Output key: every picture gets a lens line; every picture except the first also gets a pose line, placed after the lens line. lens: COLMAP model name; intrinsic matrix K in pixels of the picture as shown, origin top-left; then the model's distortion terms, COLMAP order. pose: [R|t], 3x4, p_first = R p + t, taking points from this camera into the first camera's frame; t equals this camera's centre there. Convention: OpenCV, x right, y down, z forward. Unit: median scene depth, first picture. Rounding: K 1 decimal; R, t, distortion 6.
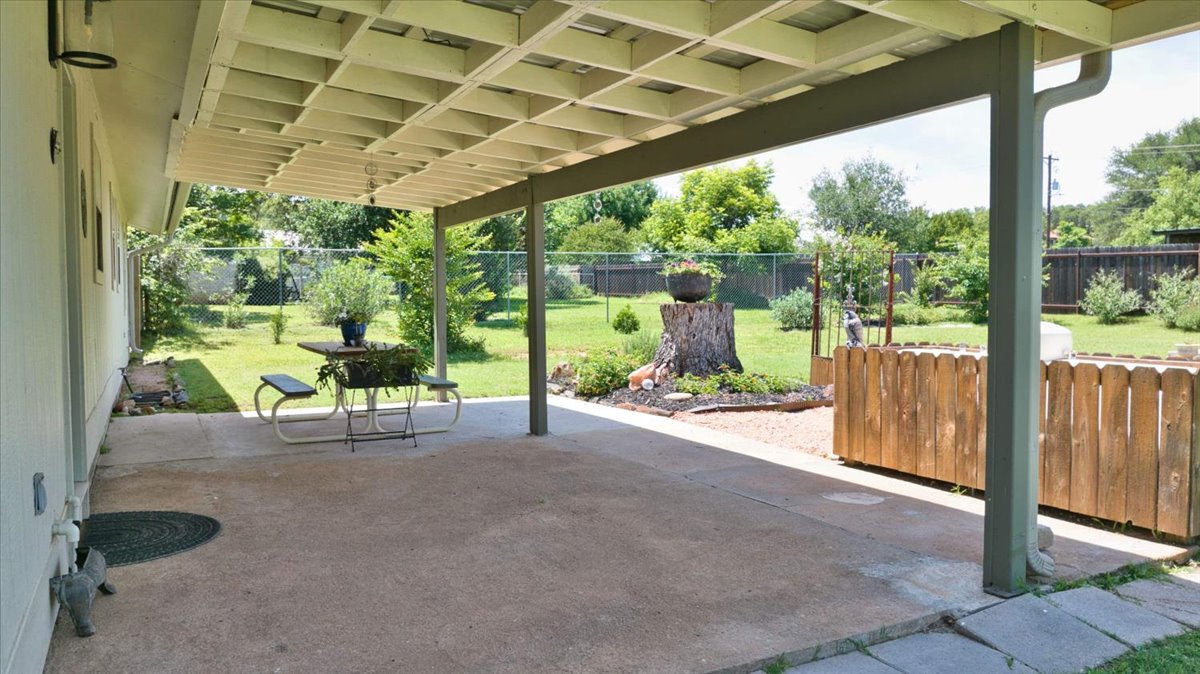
lens RADIAL K [[853.6, 0, 605.5], [0, 853.6, 334.1], [0, 0, 1]] dist [0.006843, -0.035957]
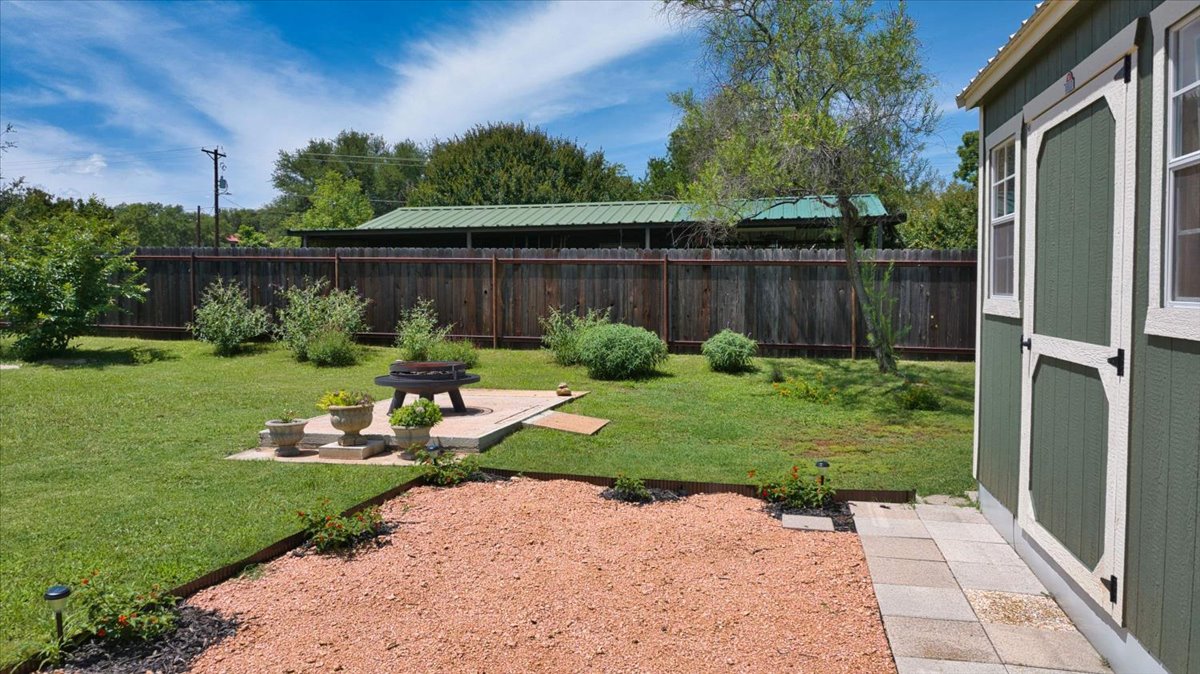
lens RADIAL K [[853.6, 0, 605.5], [0, 853.6, 334.1], [0, 0, 1]] dist [0.006843, -0.035957]
pose [[0.637653, -0.029816, 0.769747, 0.228619], [0.032424, 0.999404, 0.011852, -0.026215], [-0.769641, 0.017401, 0.638240, 0.282028]]
